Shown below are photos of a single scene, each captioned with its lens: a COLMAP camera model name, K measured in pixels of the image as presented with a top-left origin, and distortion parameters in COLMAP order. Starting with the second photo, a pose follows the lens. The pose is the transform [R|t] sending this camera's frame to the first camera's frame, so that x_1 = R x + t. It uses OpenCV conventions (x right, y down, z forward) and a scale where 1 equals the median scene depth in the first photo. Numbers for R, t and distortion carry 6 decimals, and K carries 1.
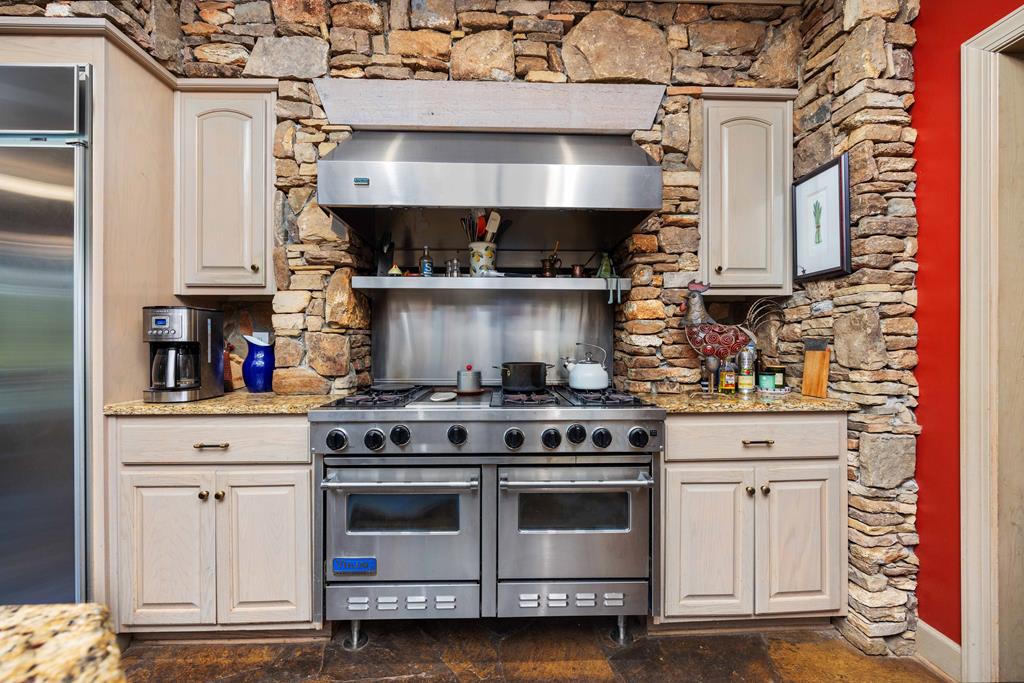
lens RADIAL K [[402.8, 0, 504.1], [0, 402.8, 341.4], [0, 0, 1]] dist [-0.004224, 0.000732]
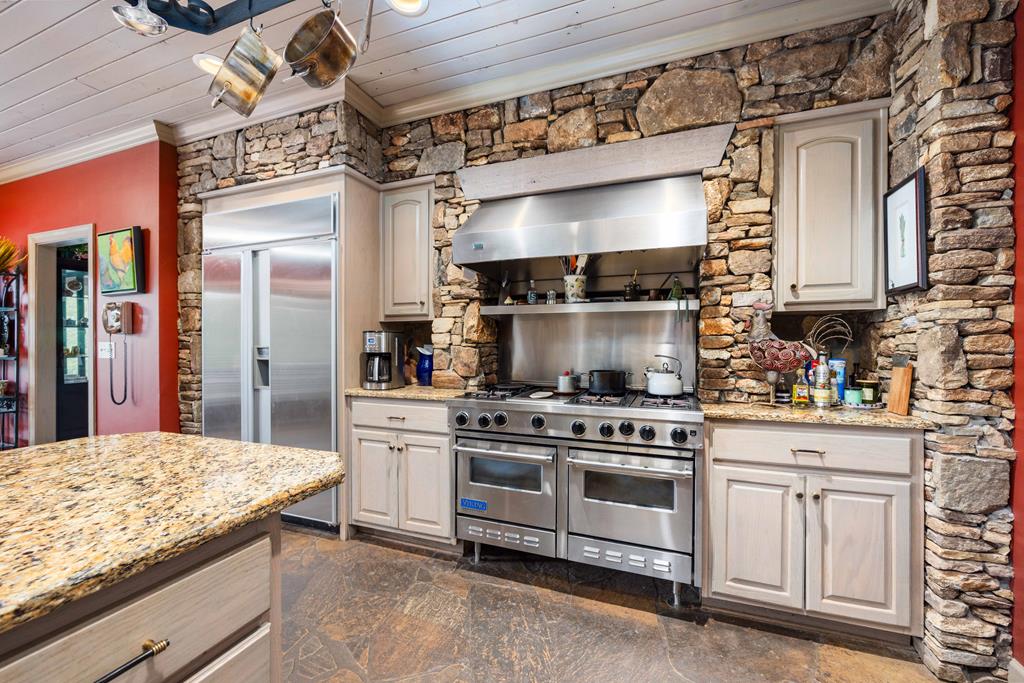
lens RADIAL K [[402.8, 0, 517.6], [0, 402.8, 343.4], [0, 0, 1]] dist [-0.004224, 0.000732]
pose [[0.925615, 0.001757, -0.378462, 0.282930], [-0.000257, 0.999992, 0.004014, -0.038348], [0.378466, -0.003618, 0.925608, -0.261437]]
